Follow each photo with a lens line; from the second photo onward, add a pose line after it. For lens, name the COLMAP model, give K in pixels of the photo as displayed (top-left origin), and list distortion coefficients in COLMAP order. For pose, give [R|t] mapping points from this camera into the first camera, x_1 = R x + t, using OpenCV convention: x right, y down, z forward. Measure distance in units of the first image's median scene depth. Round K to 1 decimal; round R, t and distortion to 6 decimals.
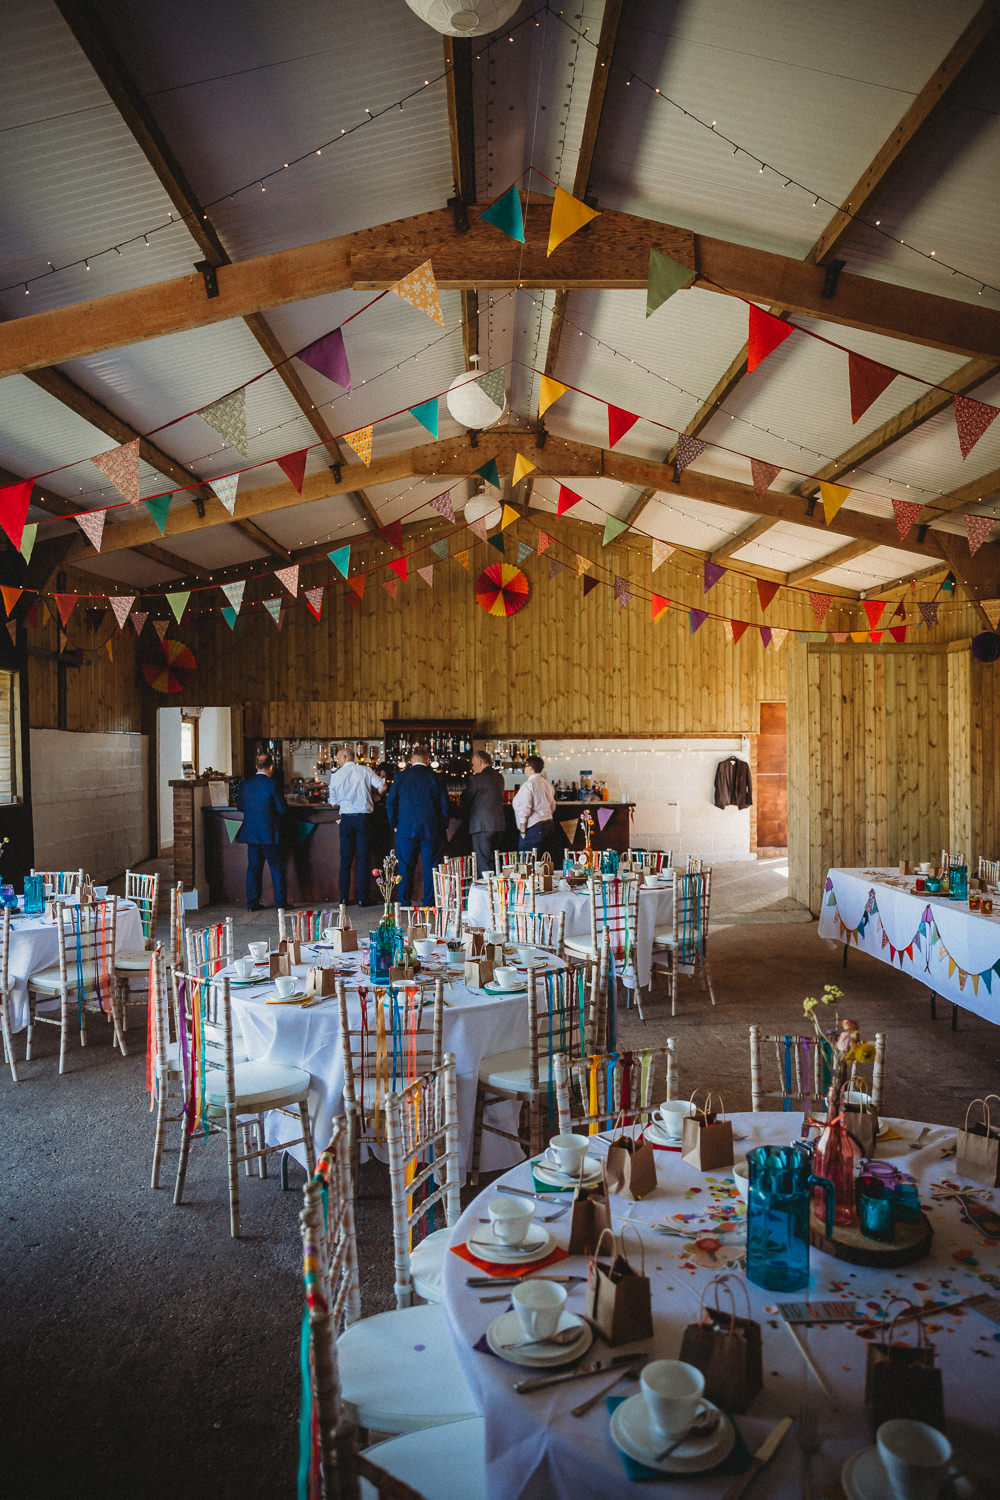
lens RADIAL K [[1100.7, 0, 507.2], [0, 1100.7, 756.0], [0, 0, 1]] dist [-0.038670, -0.000723]
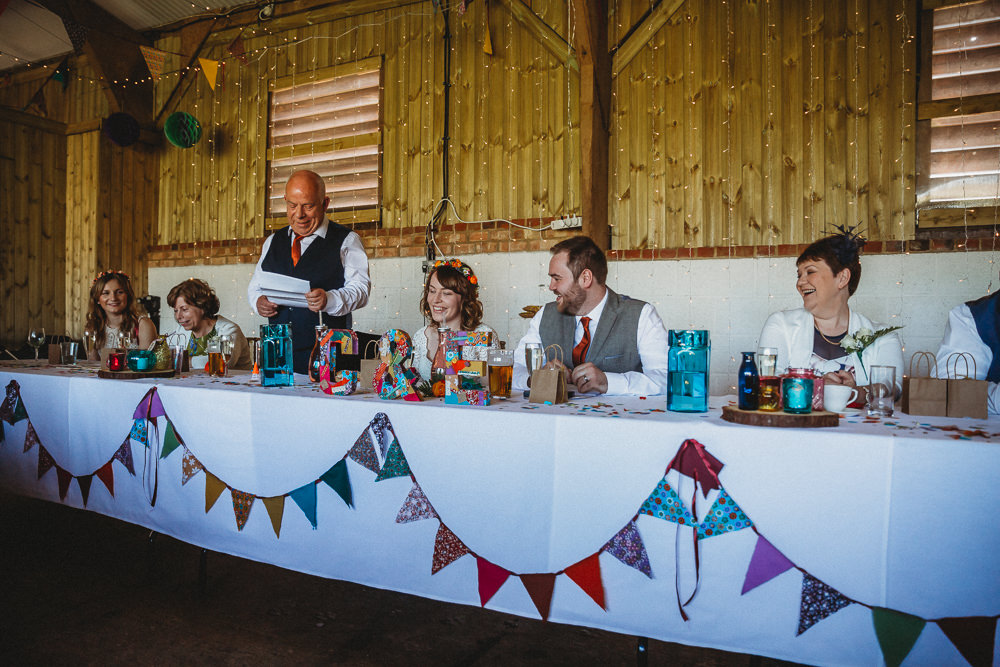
lens RADIAL K [[683.5, 0, 494.7], [0, 683.5, 337.5], [0, 0, 1]] dist [-0.090807, 0.055414]
pose [[0.491944, 0.014580, 0.870505, 0.083570], [-0.011002, 0.999884, -0.010530, 0.054968], [-0.870557, -0.004398, 0.492048, 0.332824]]
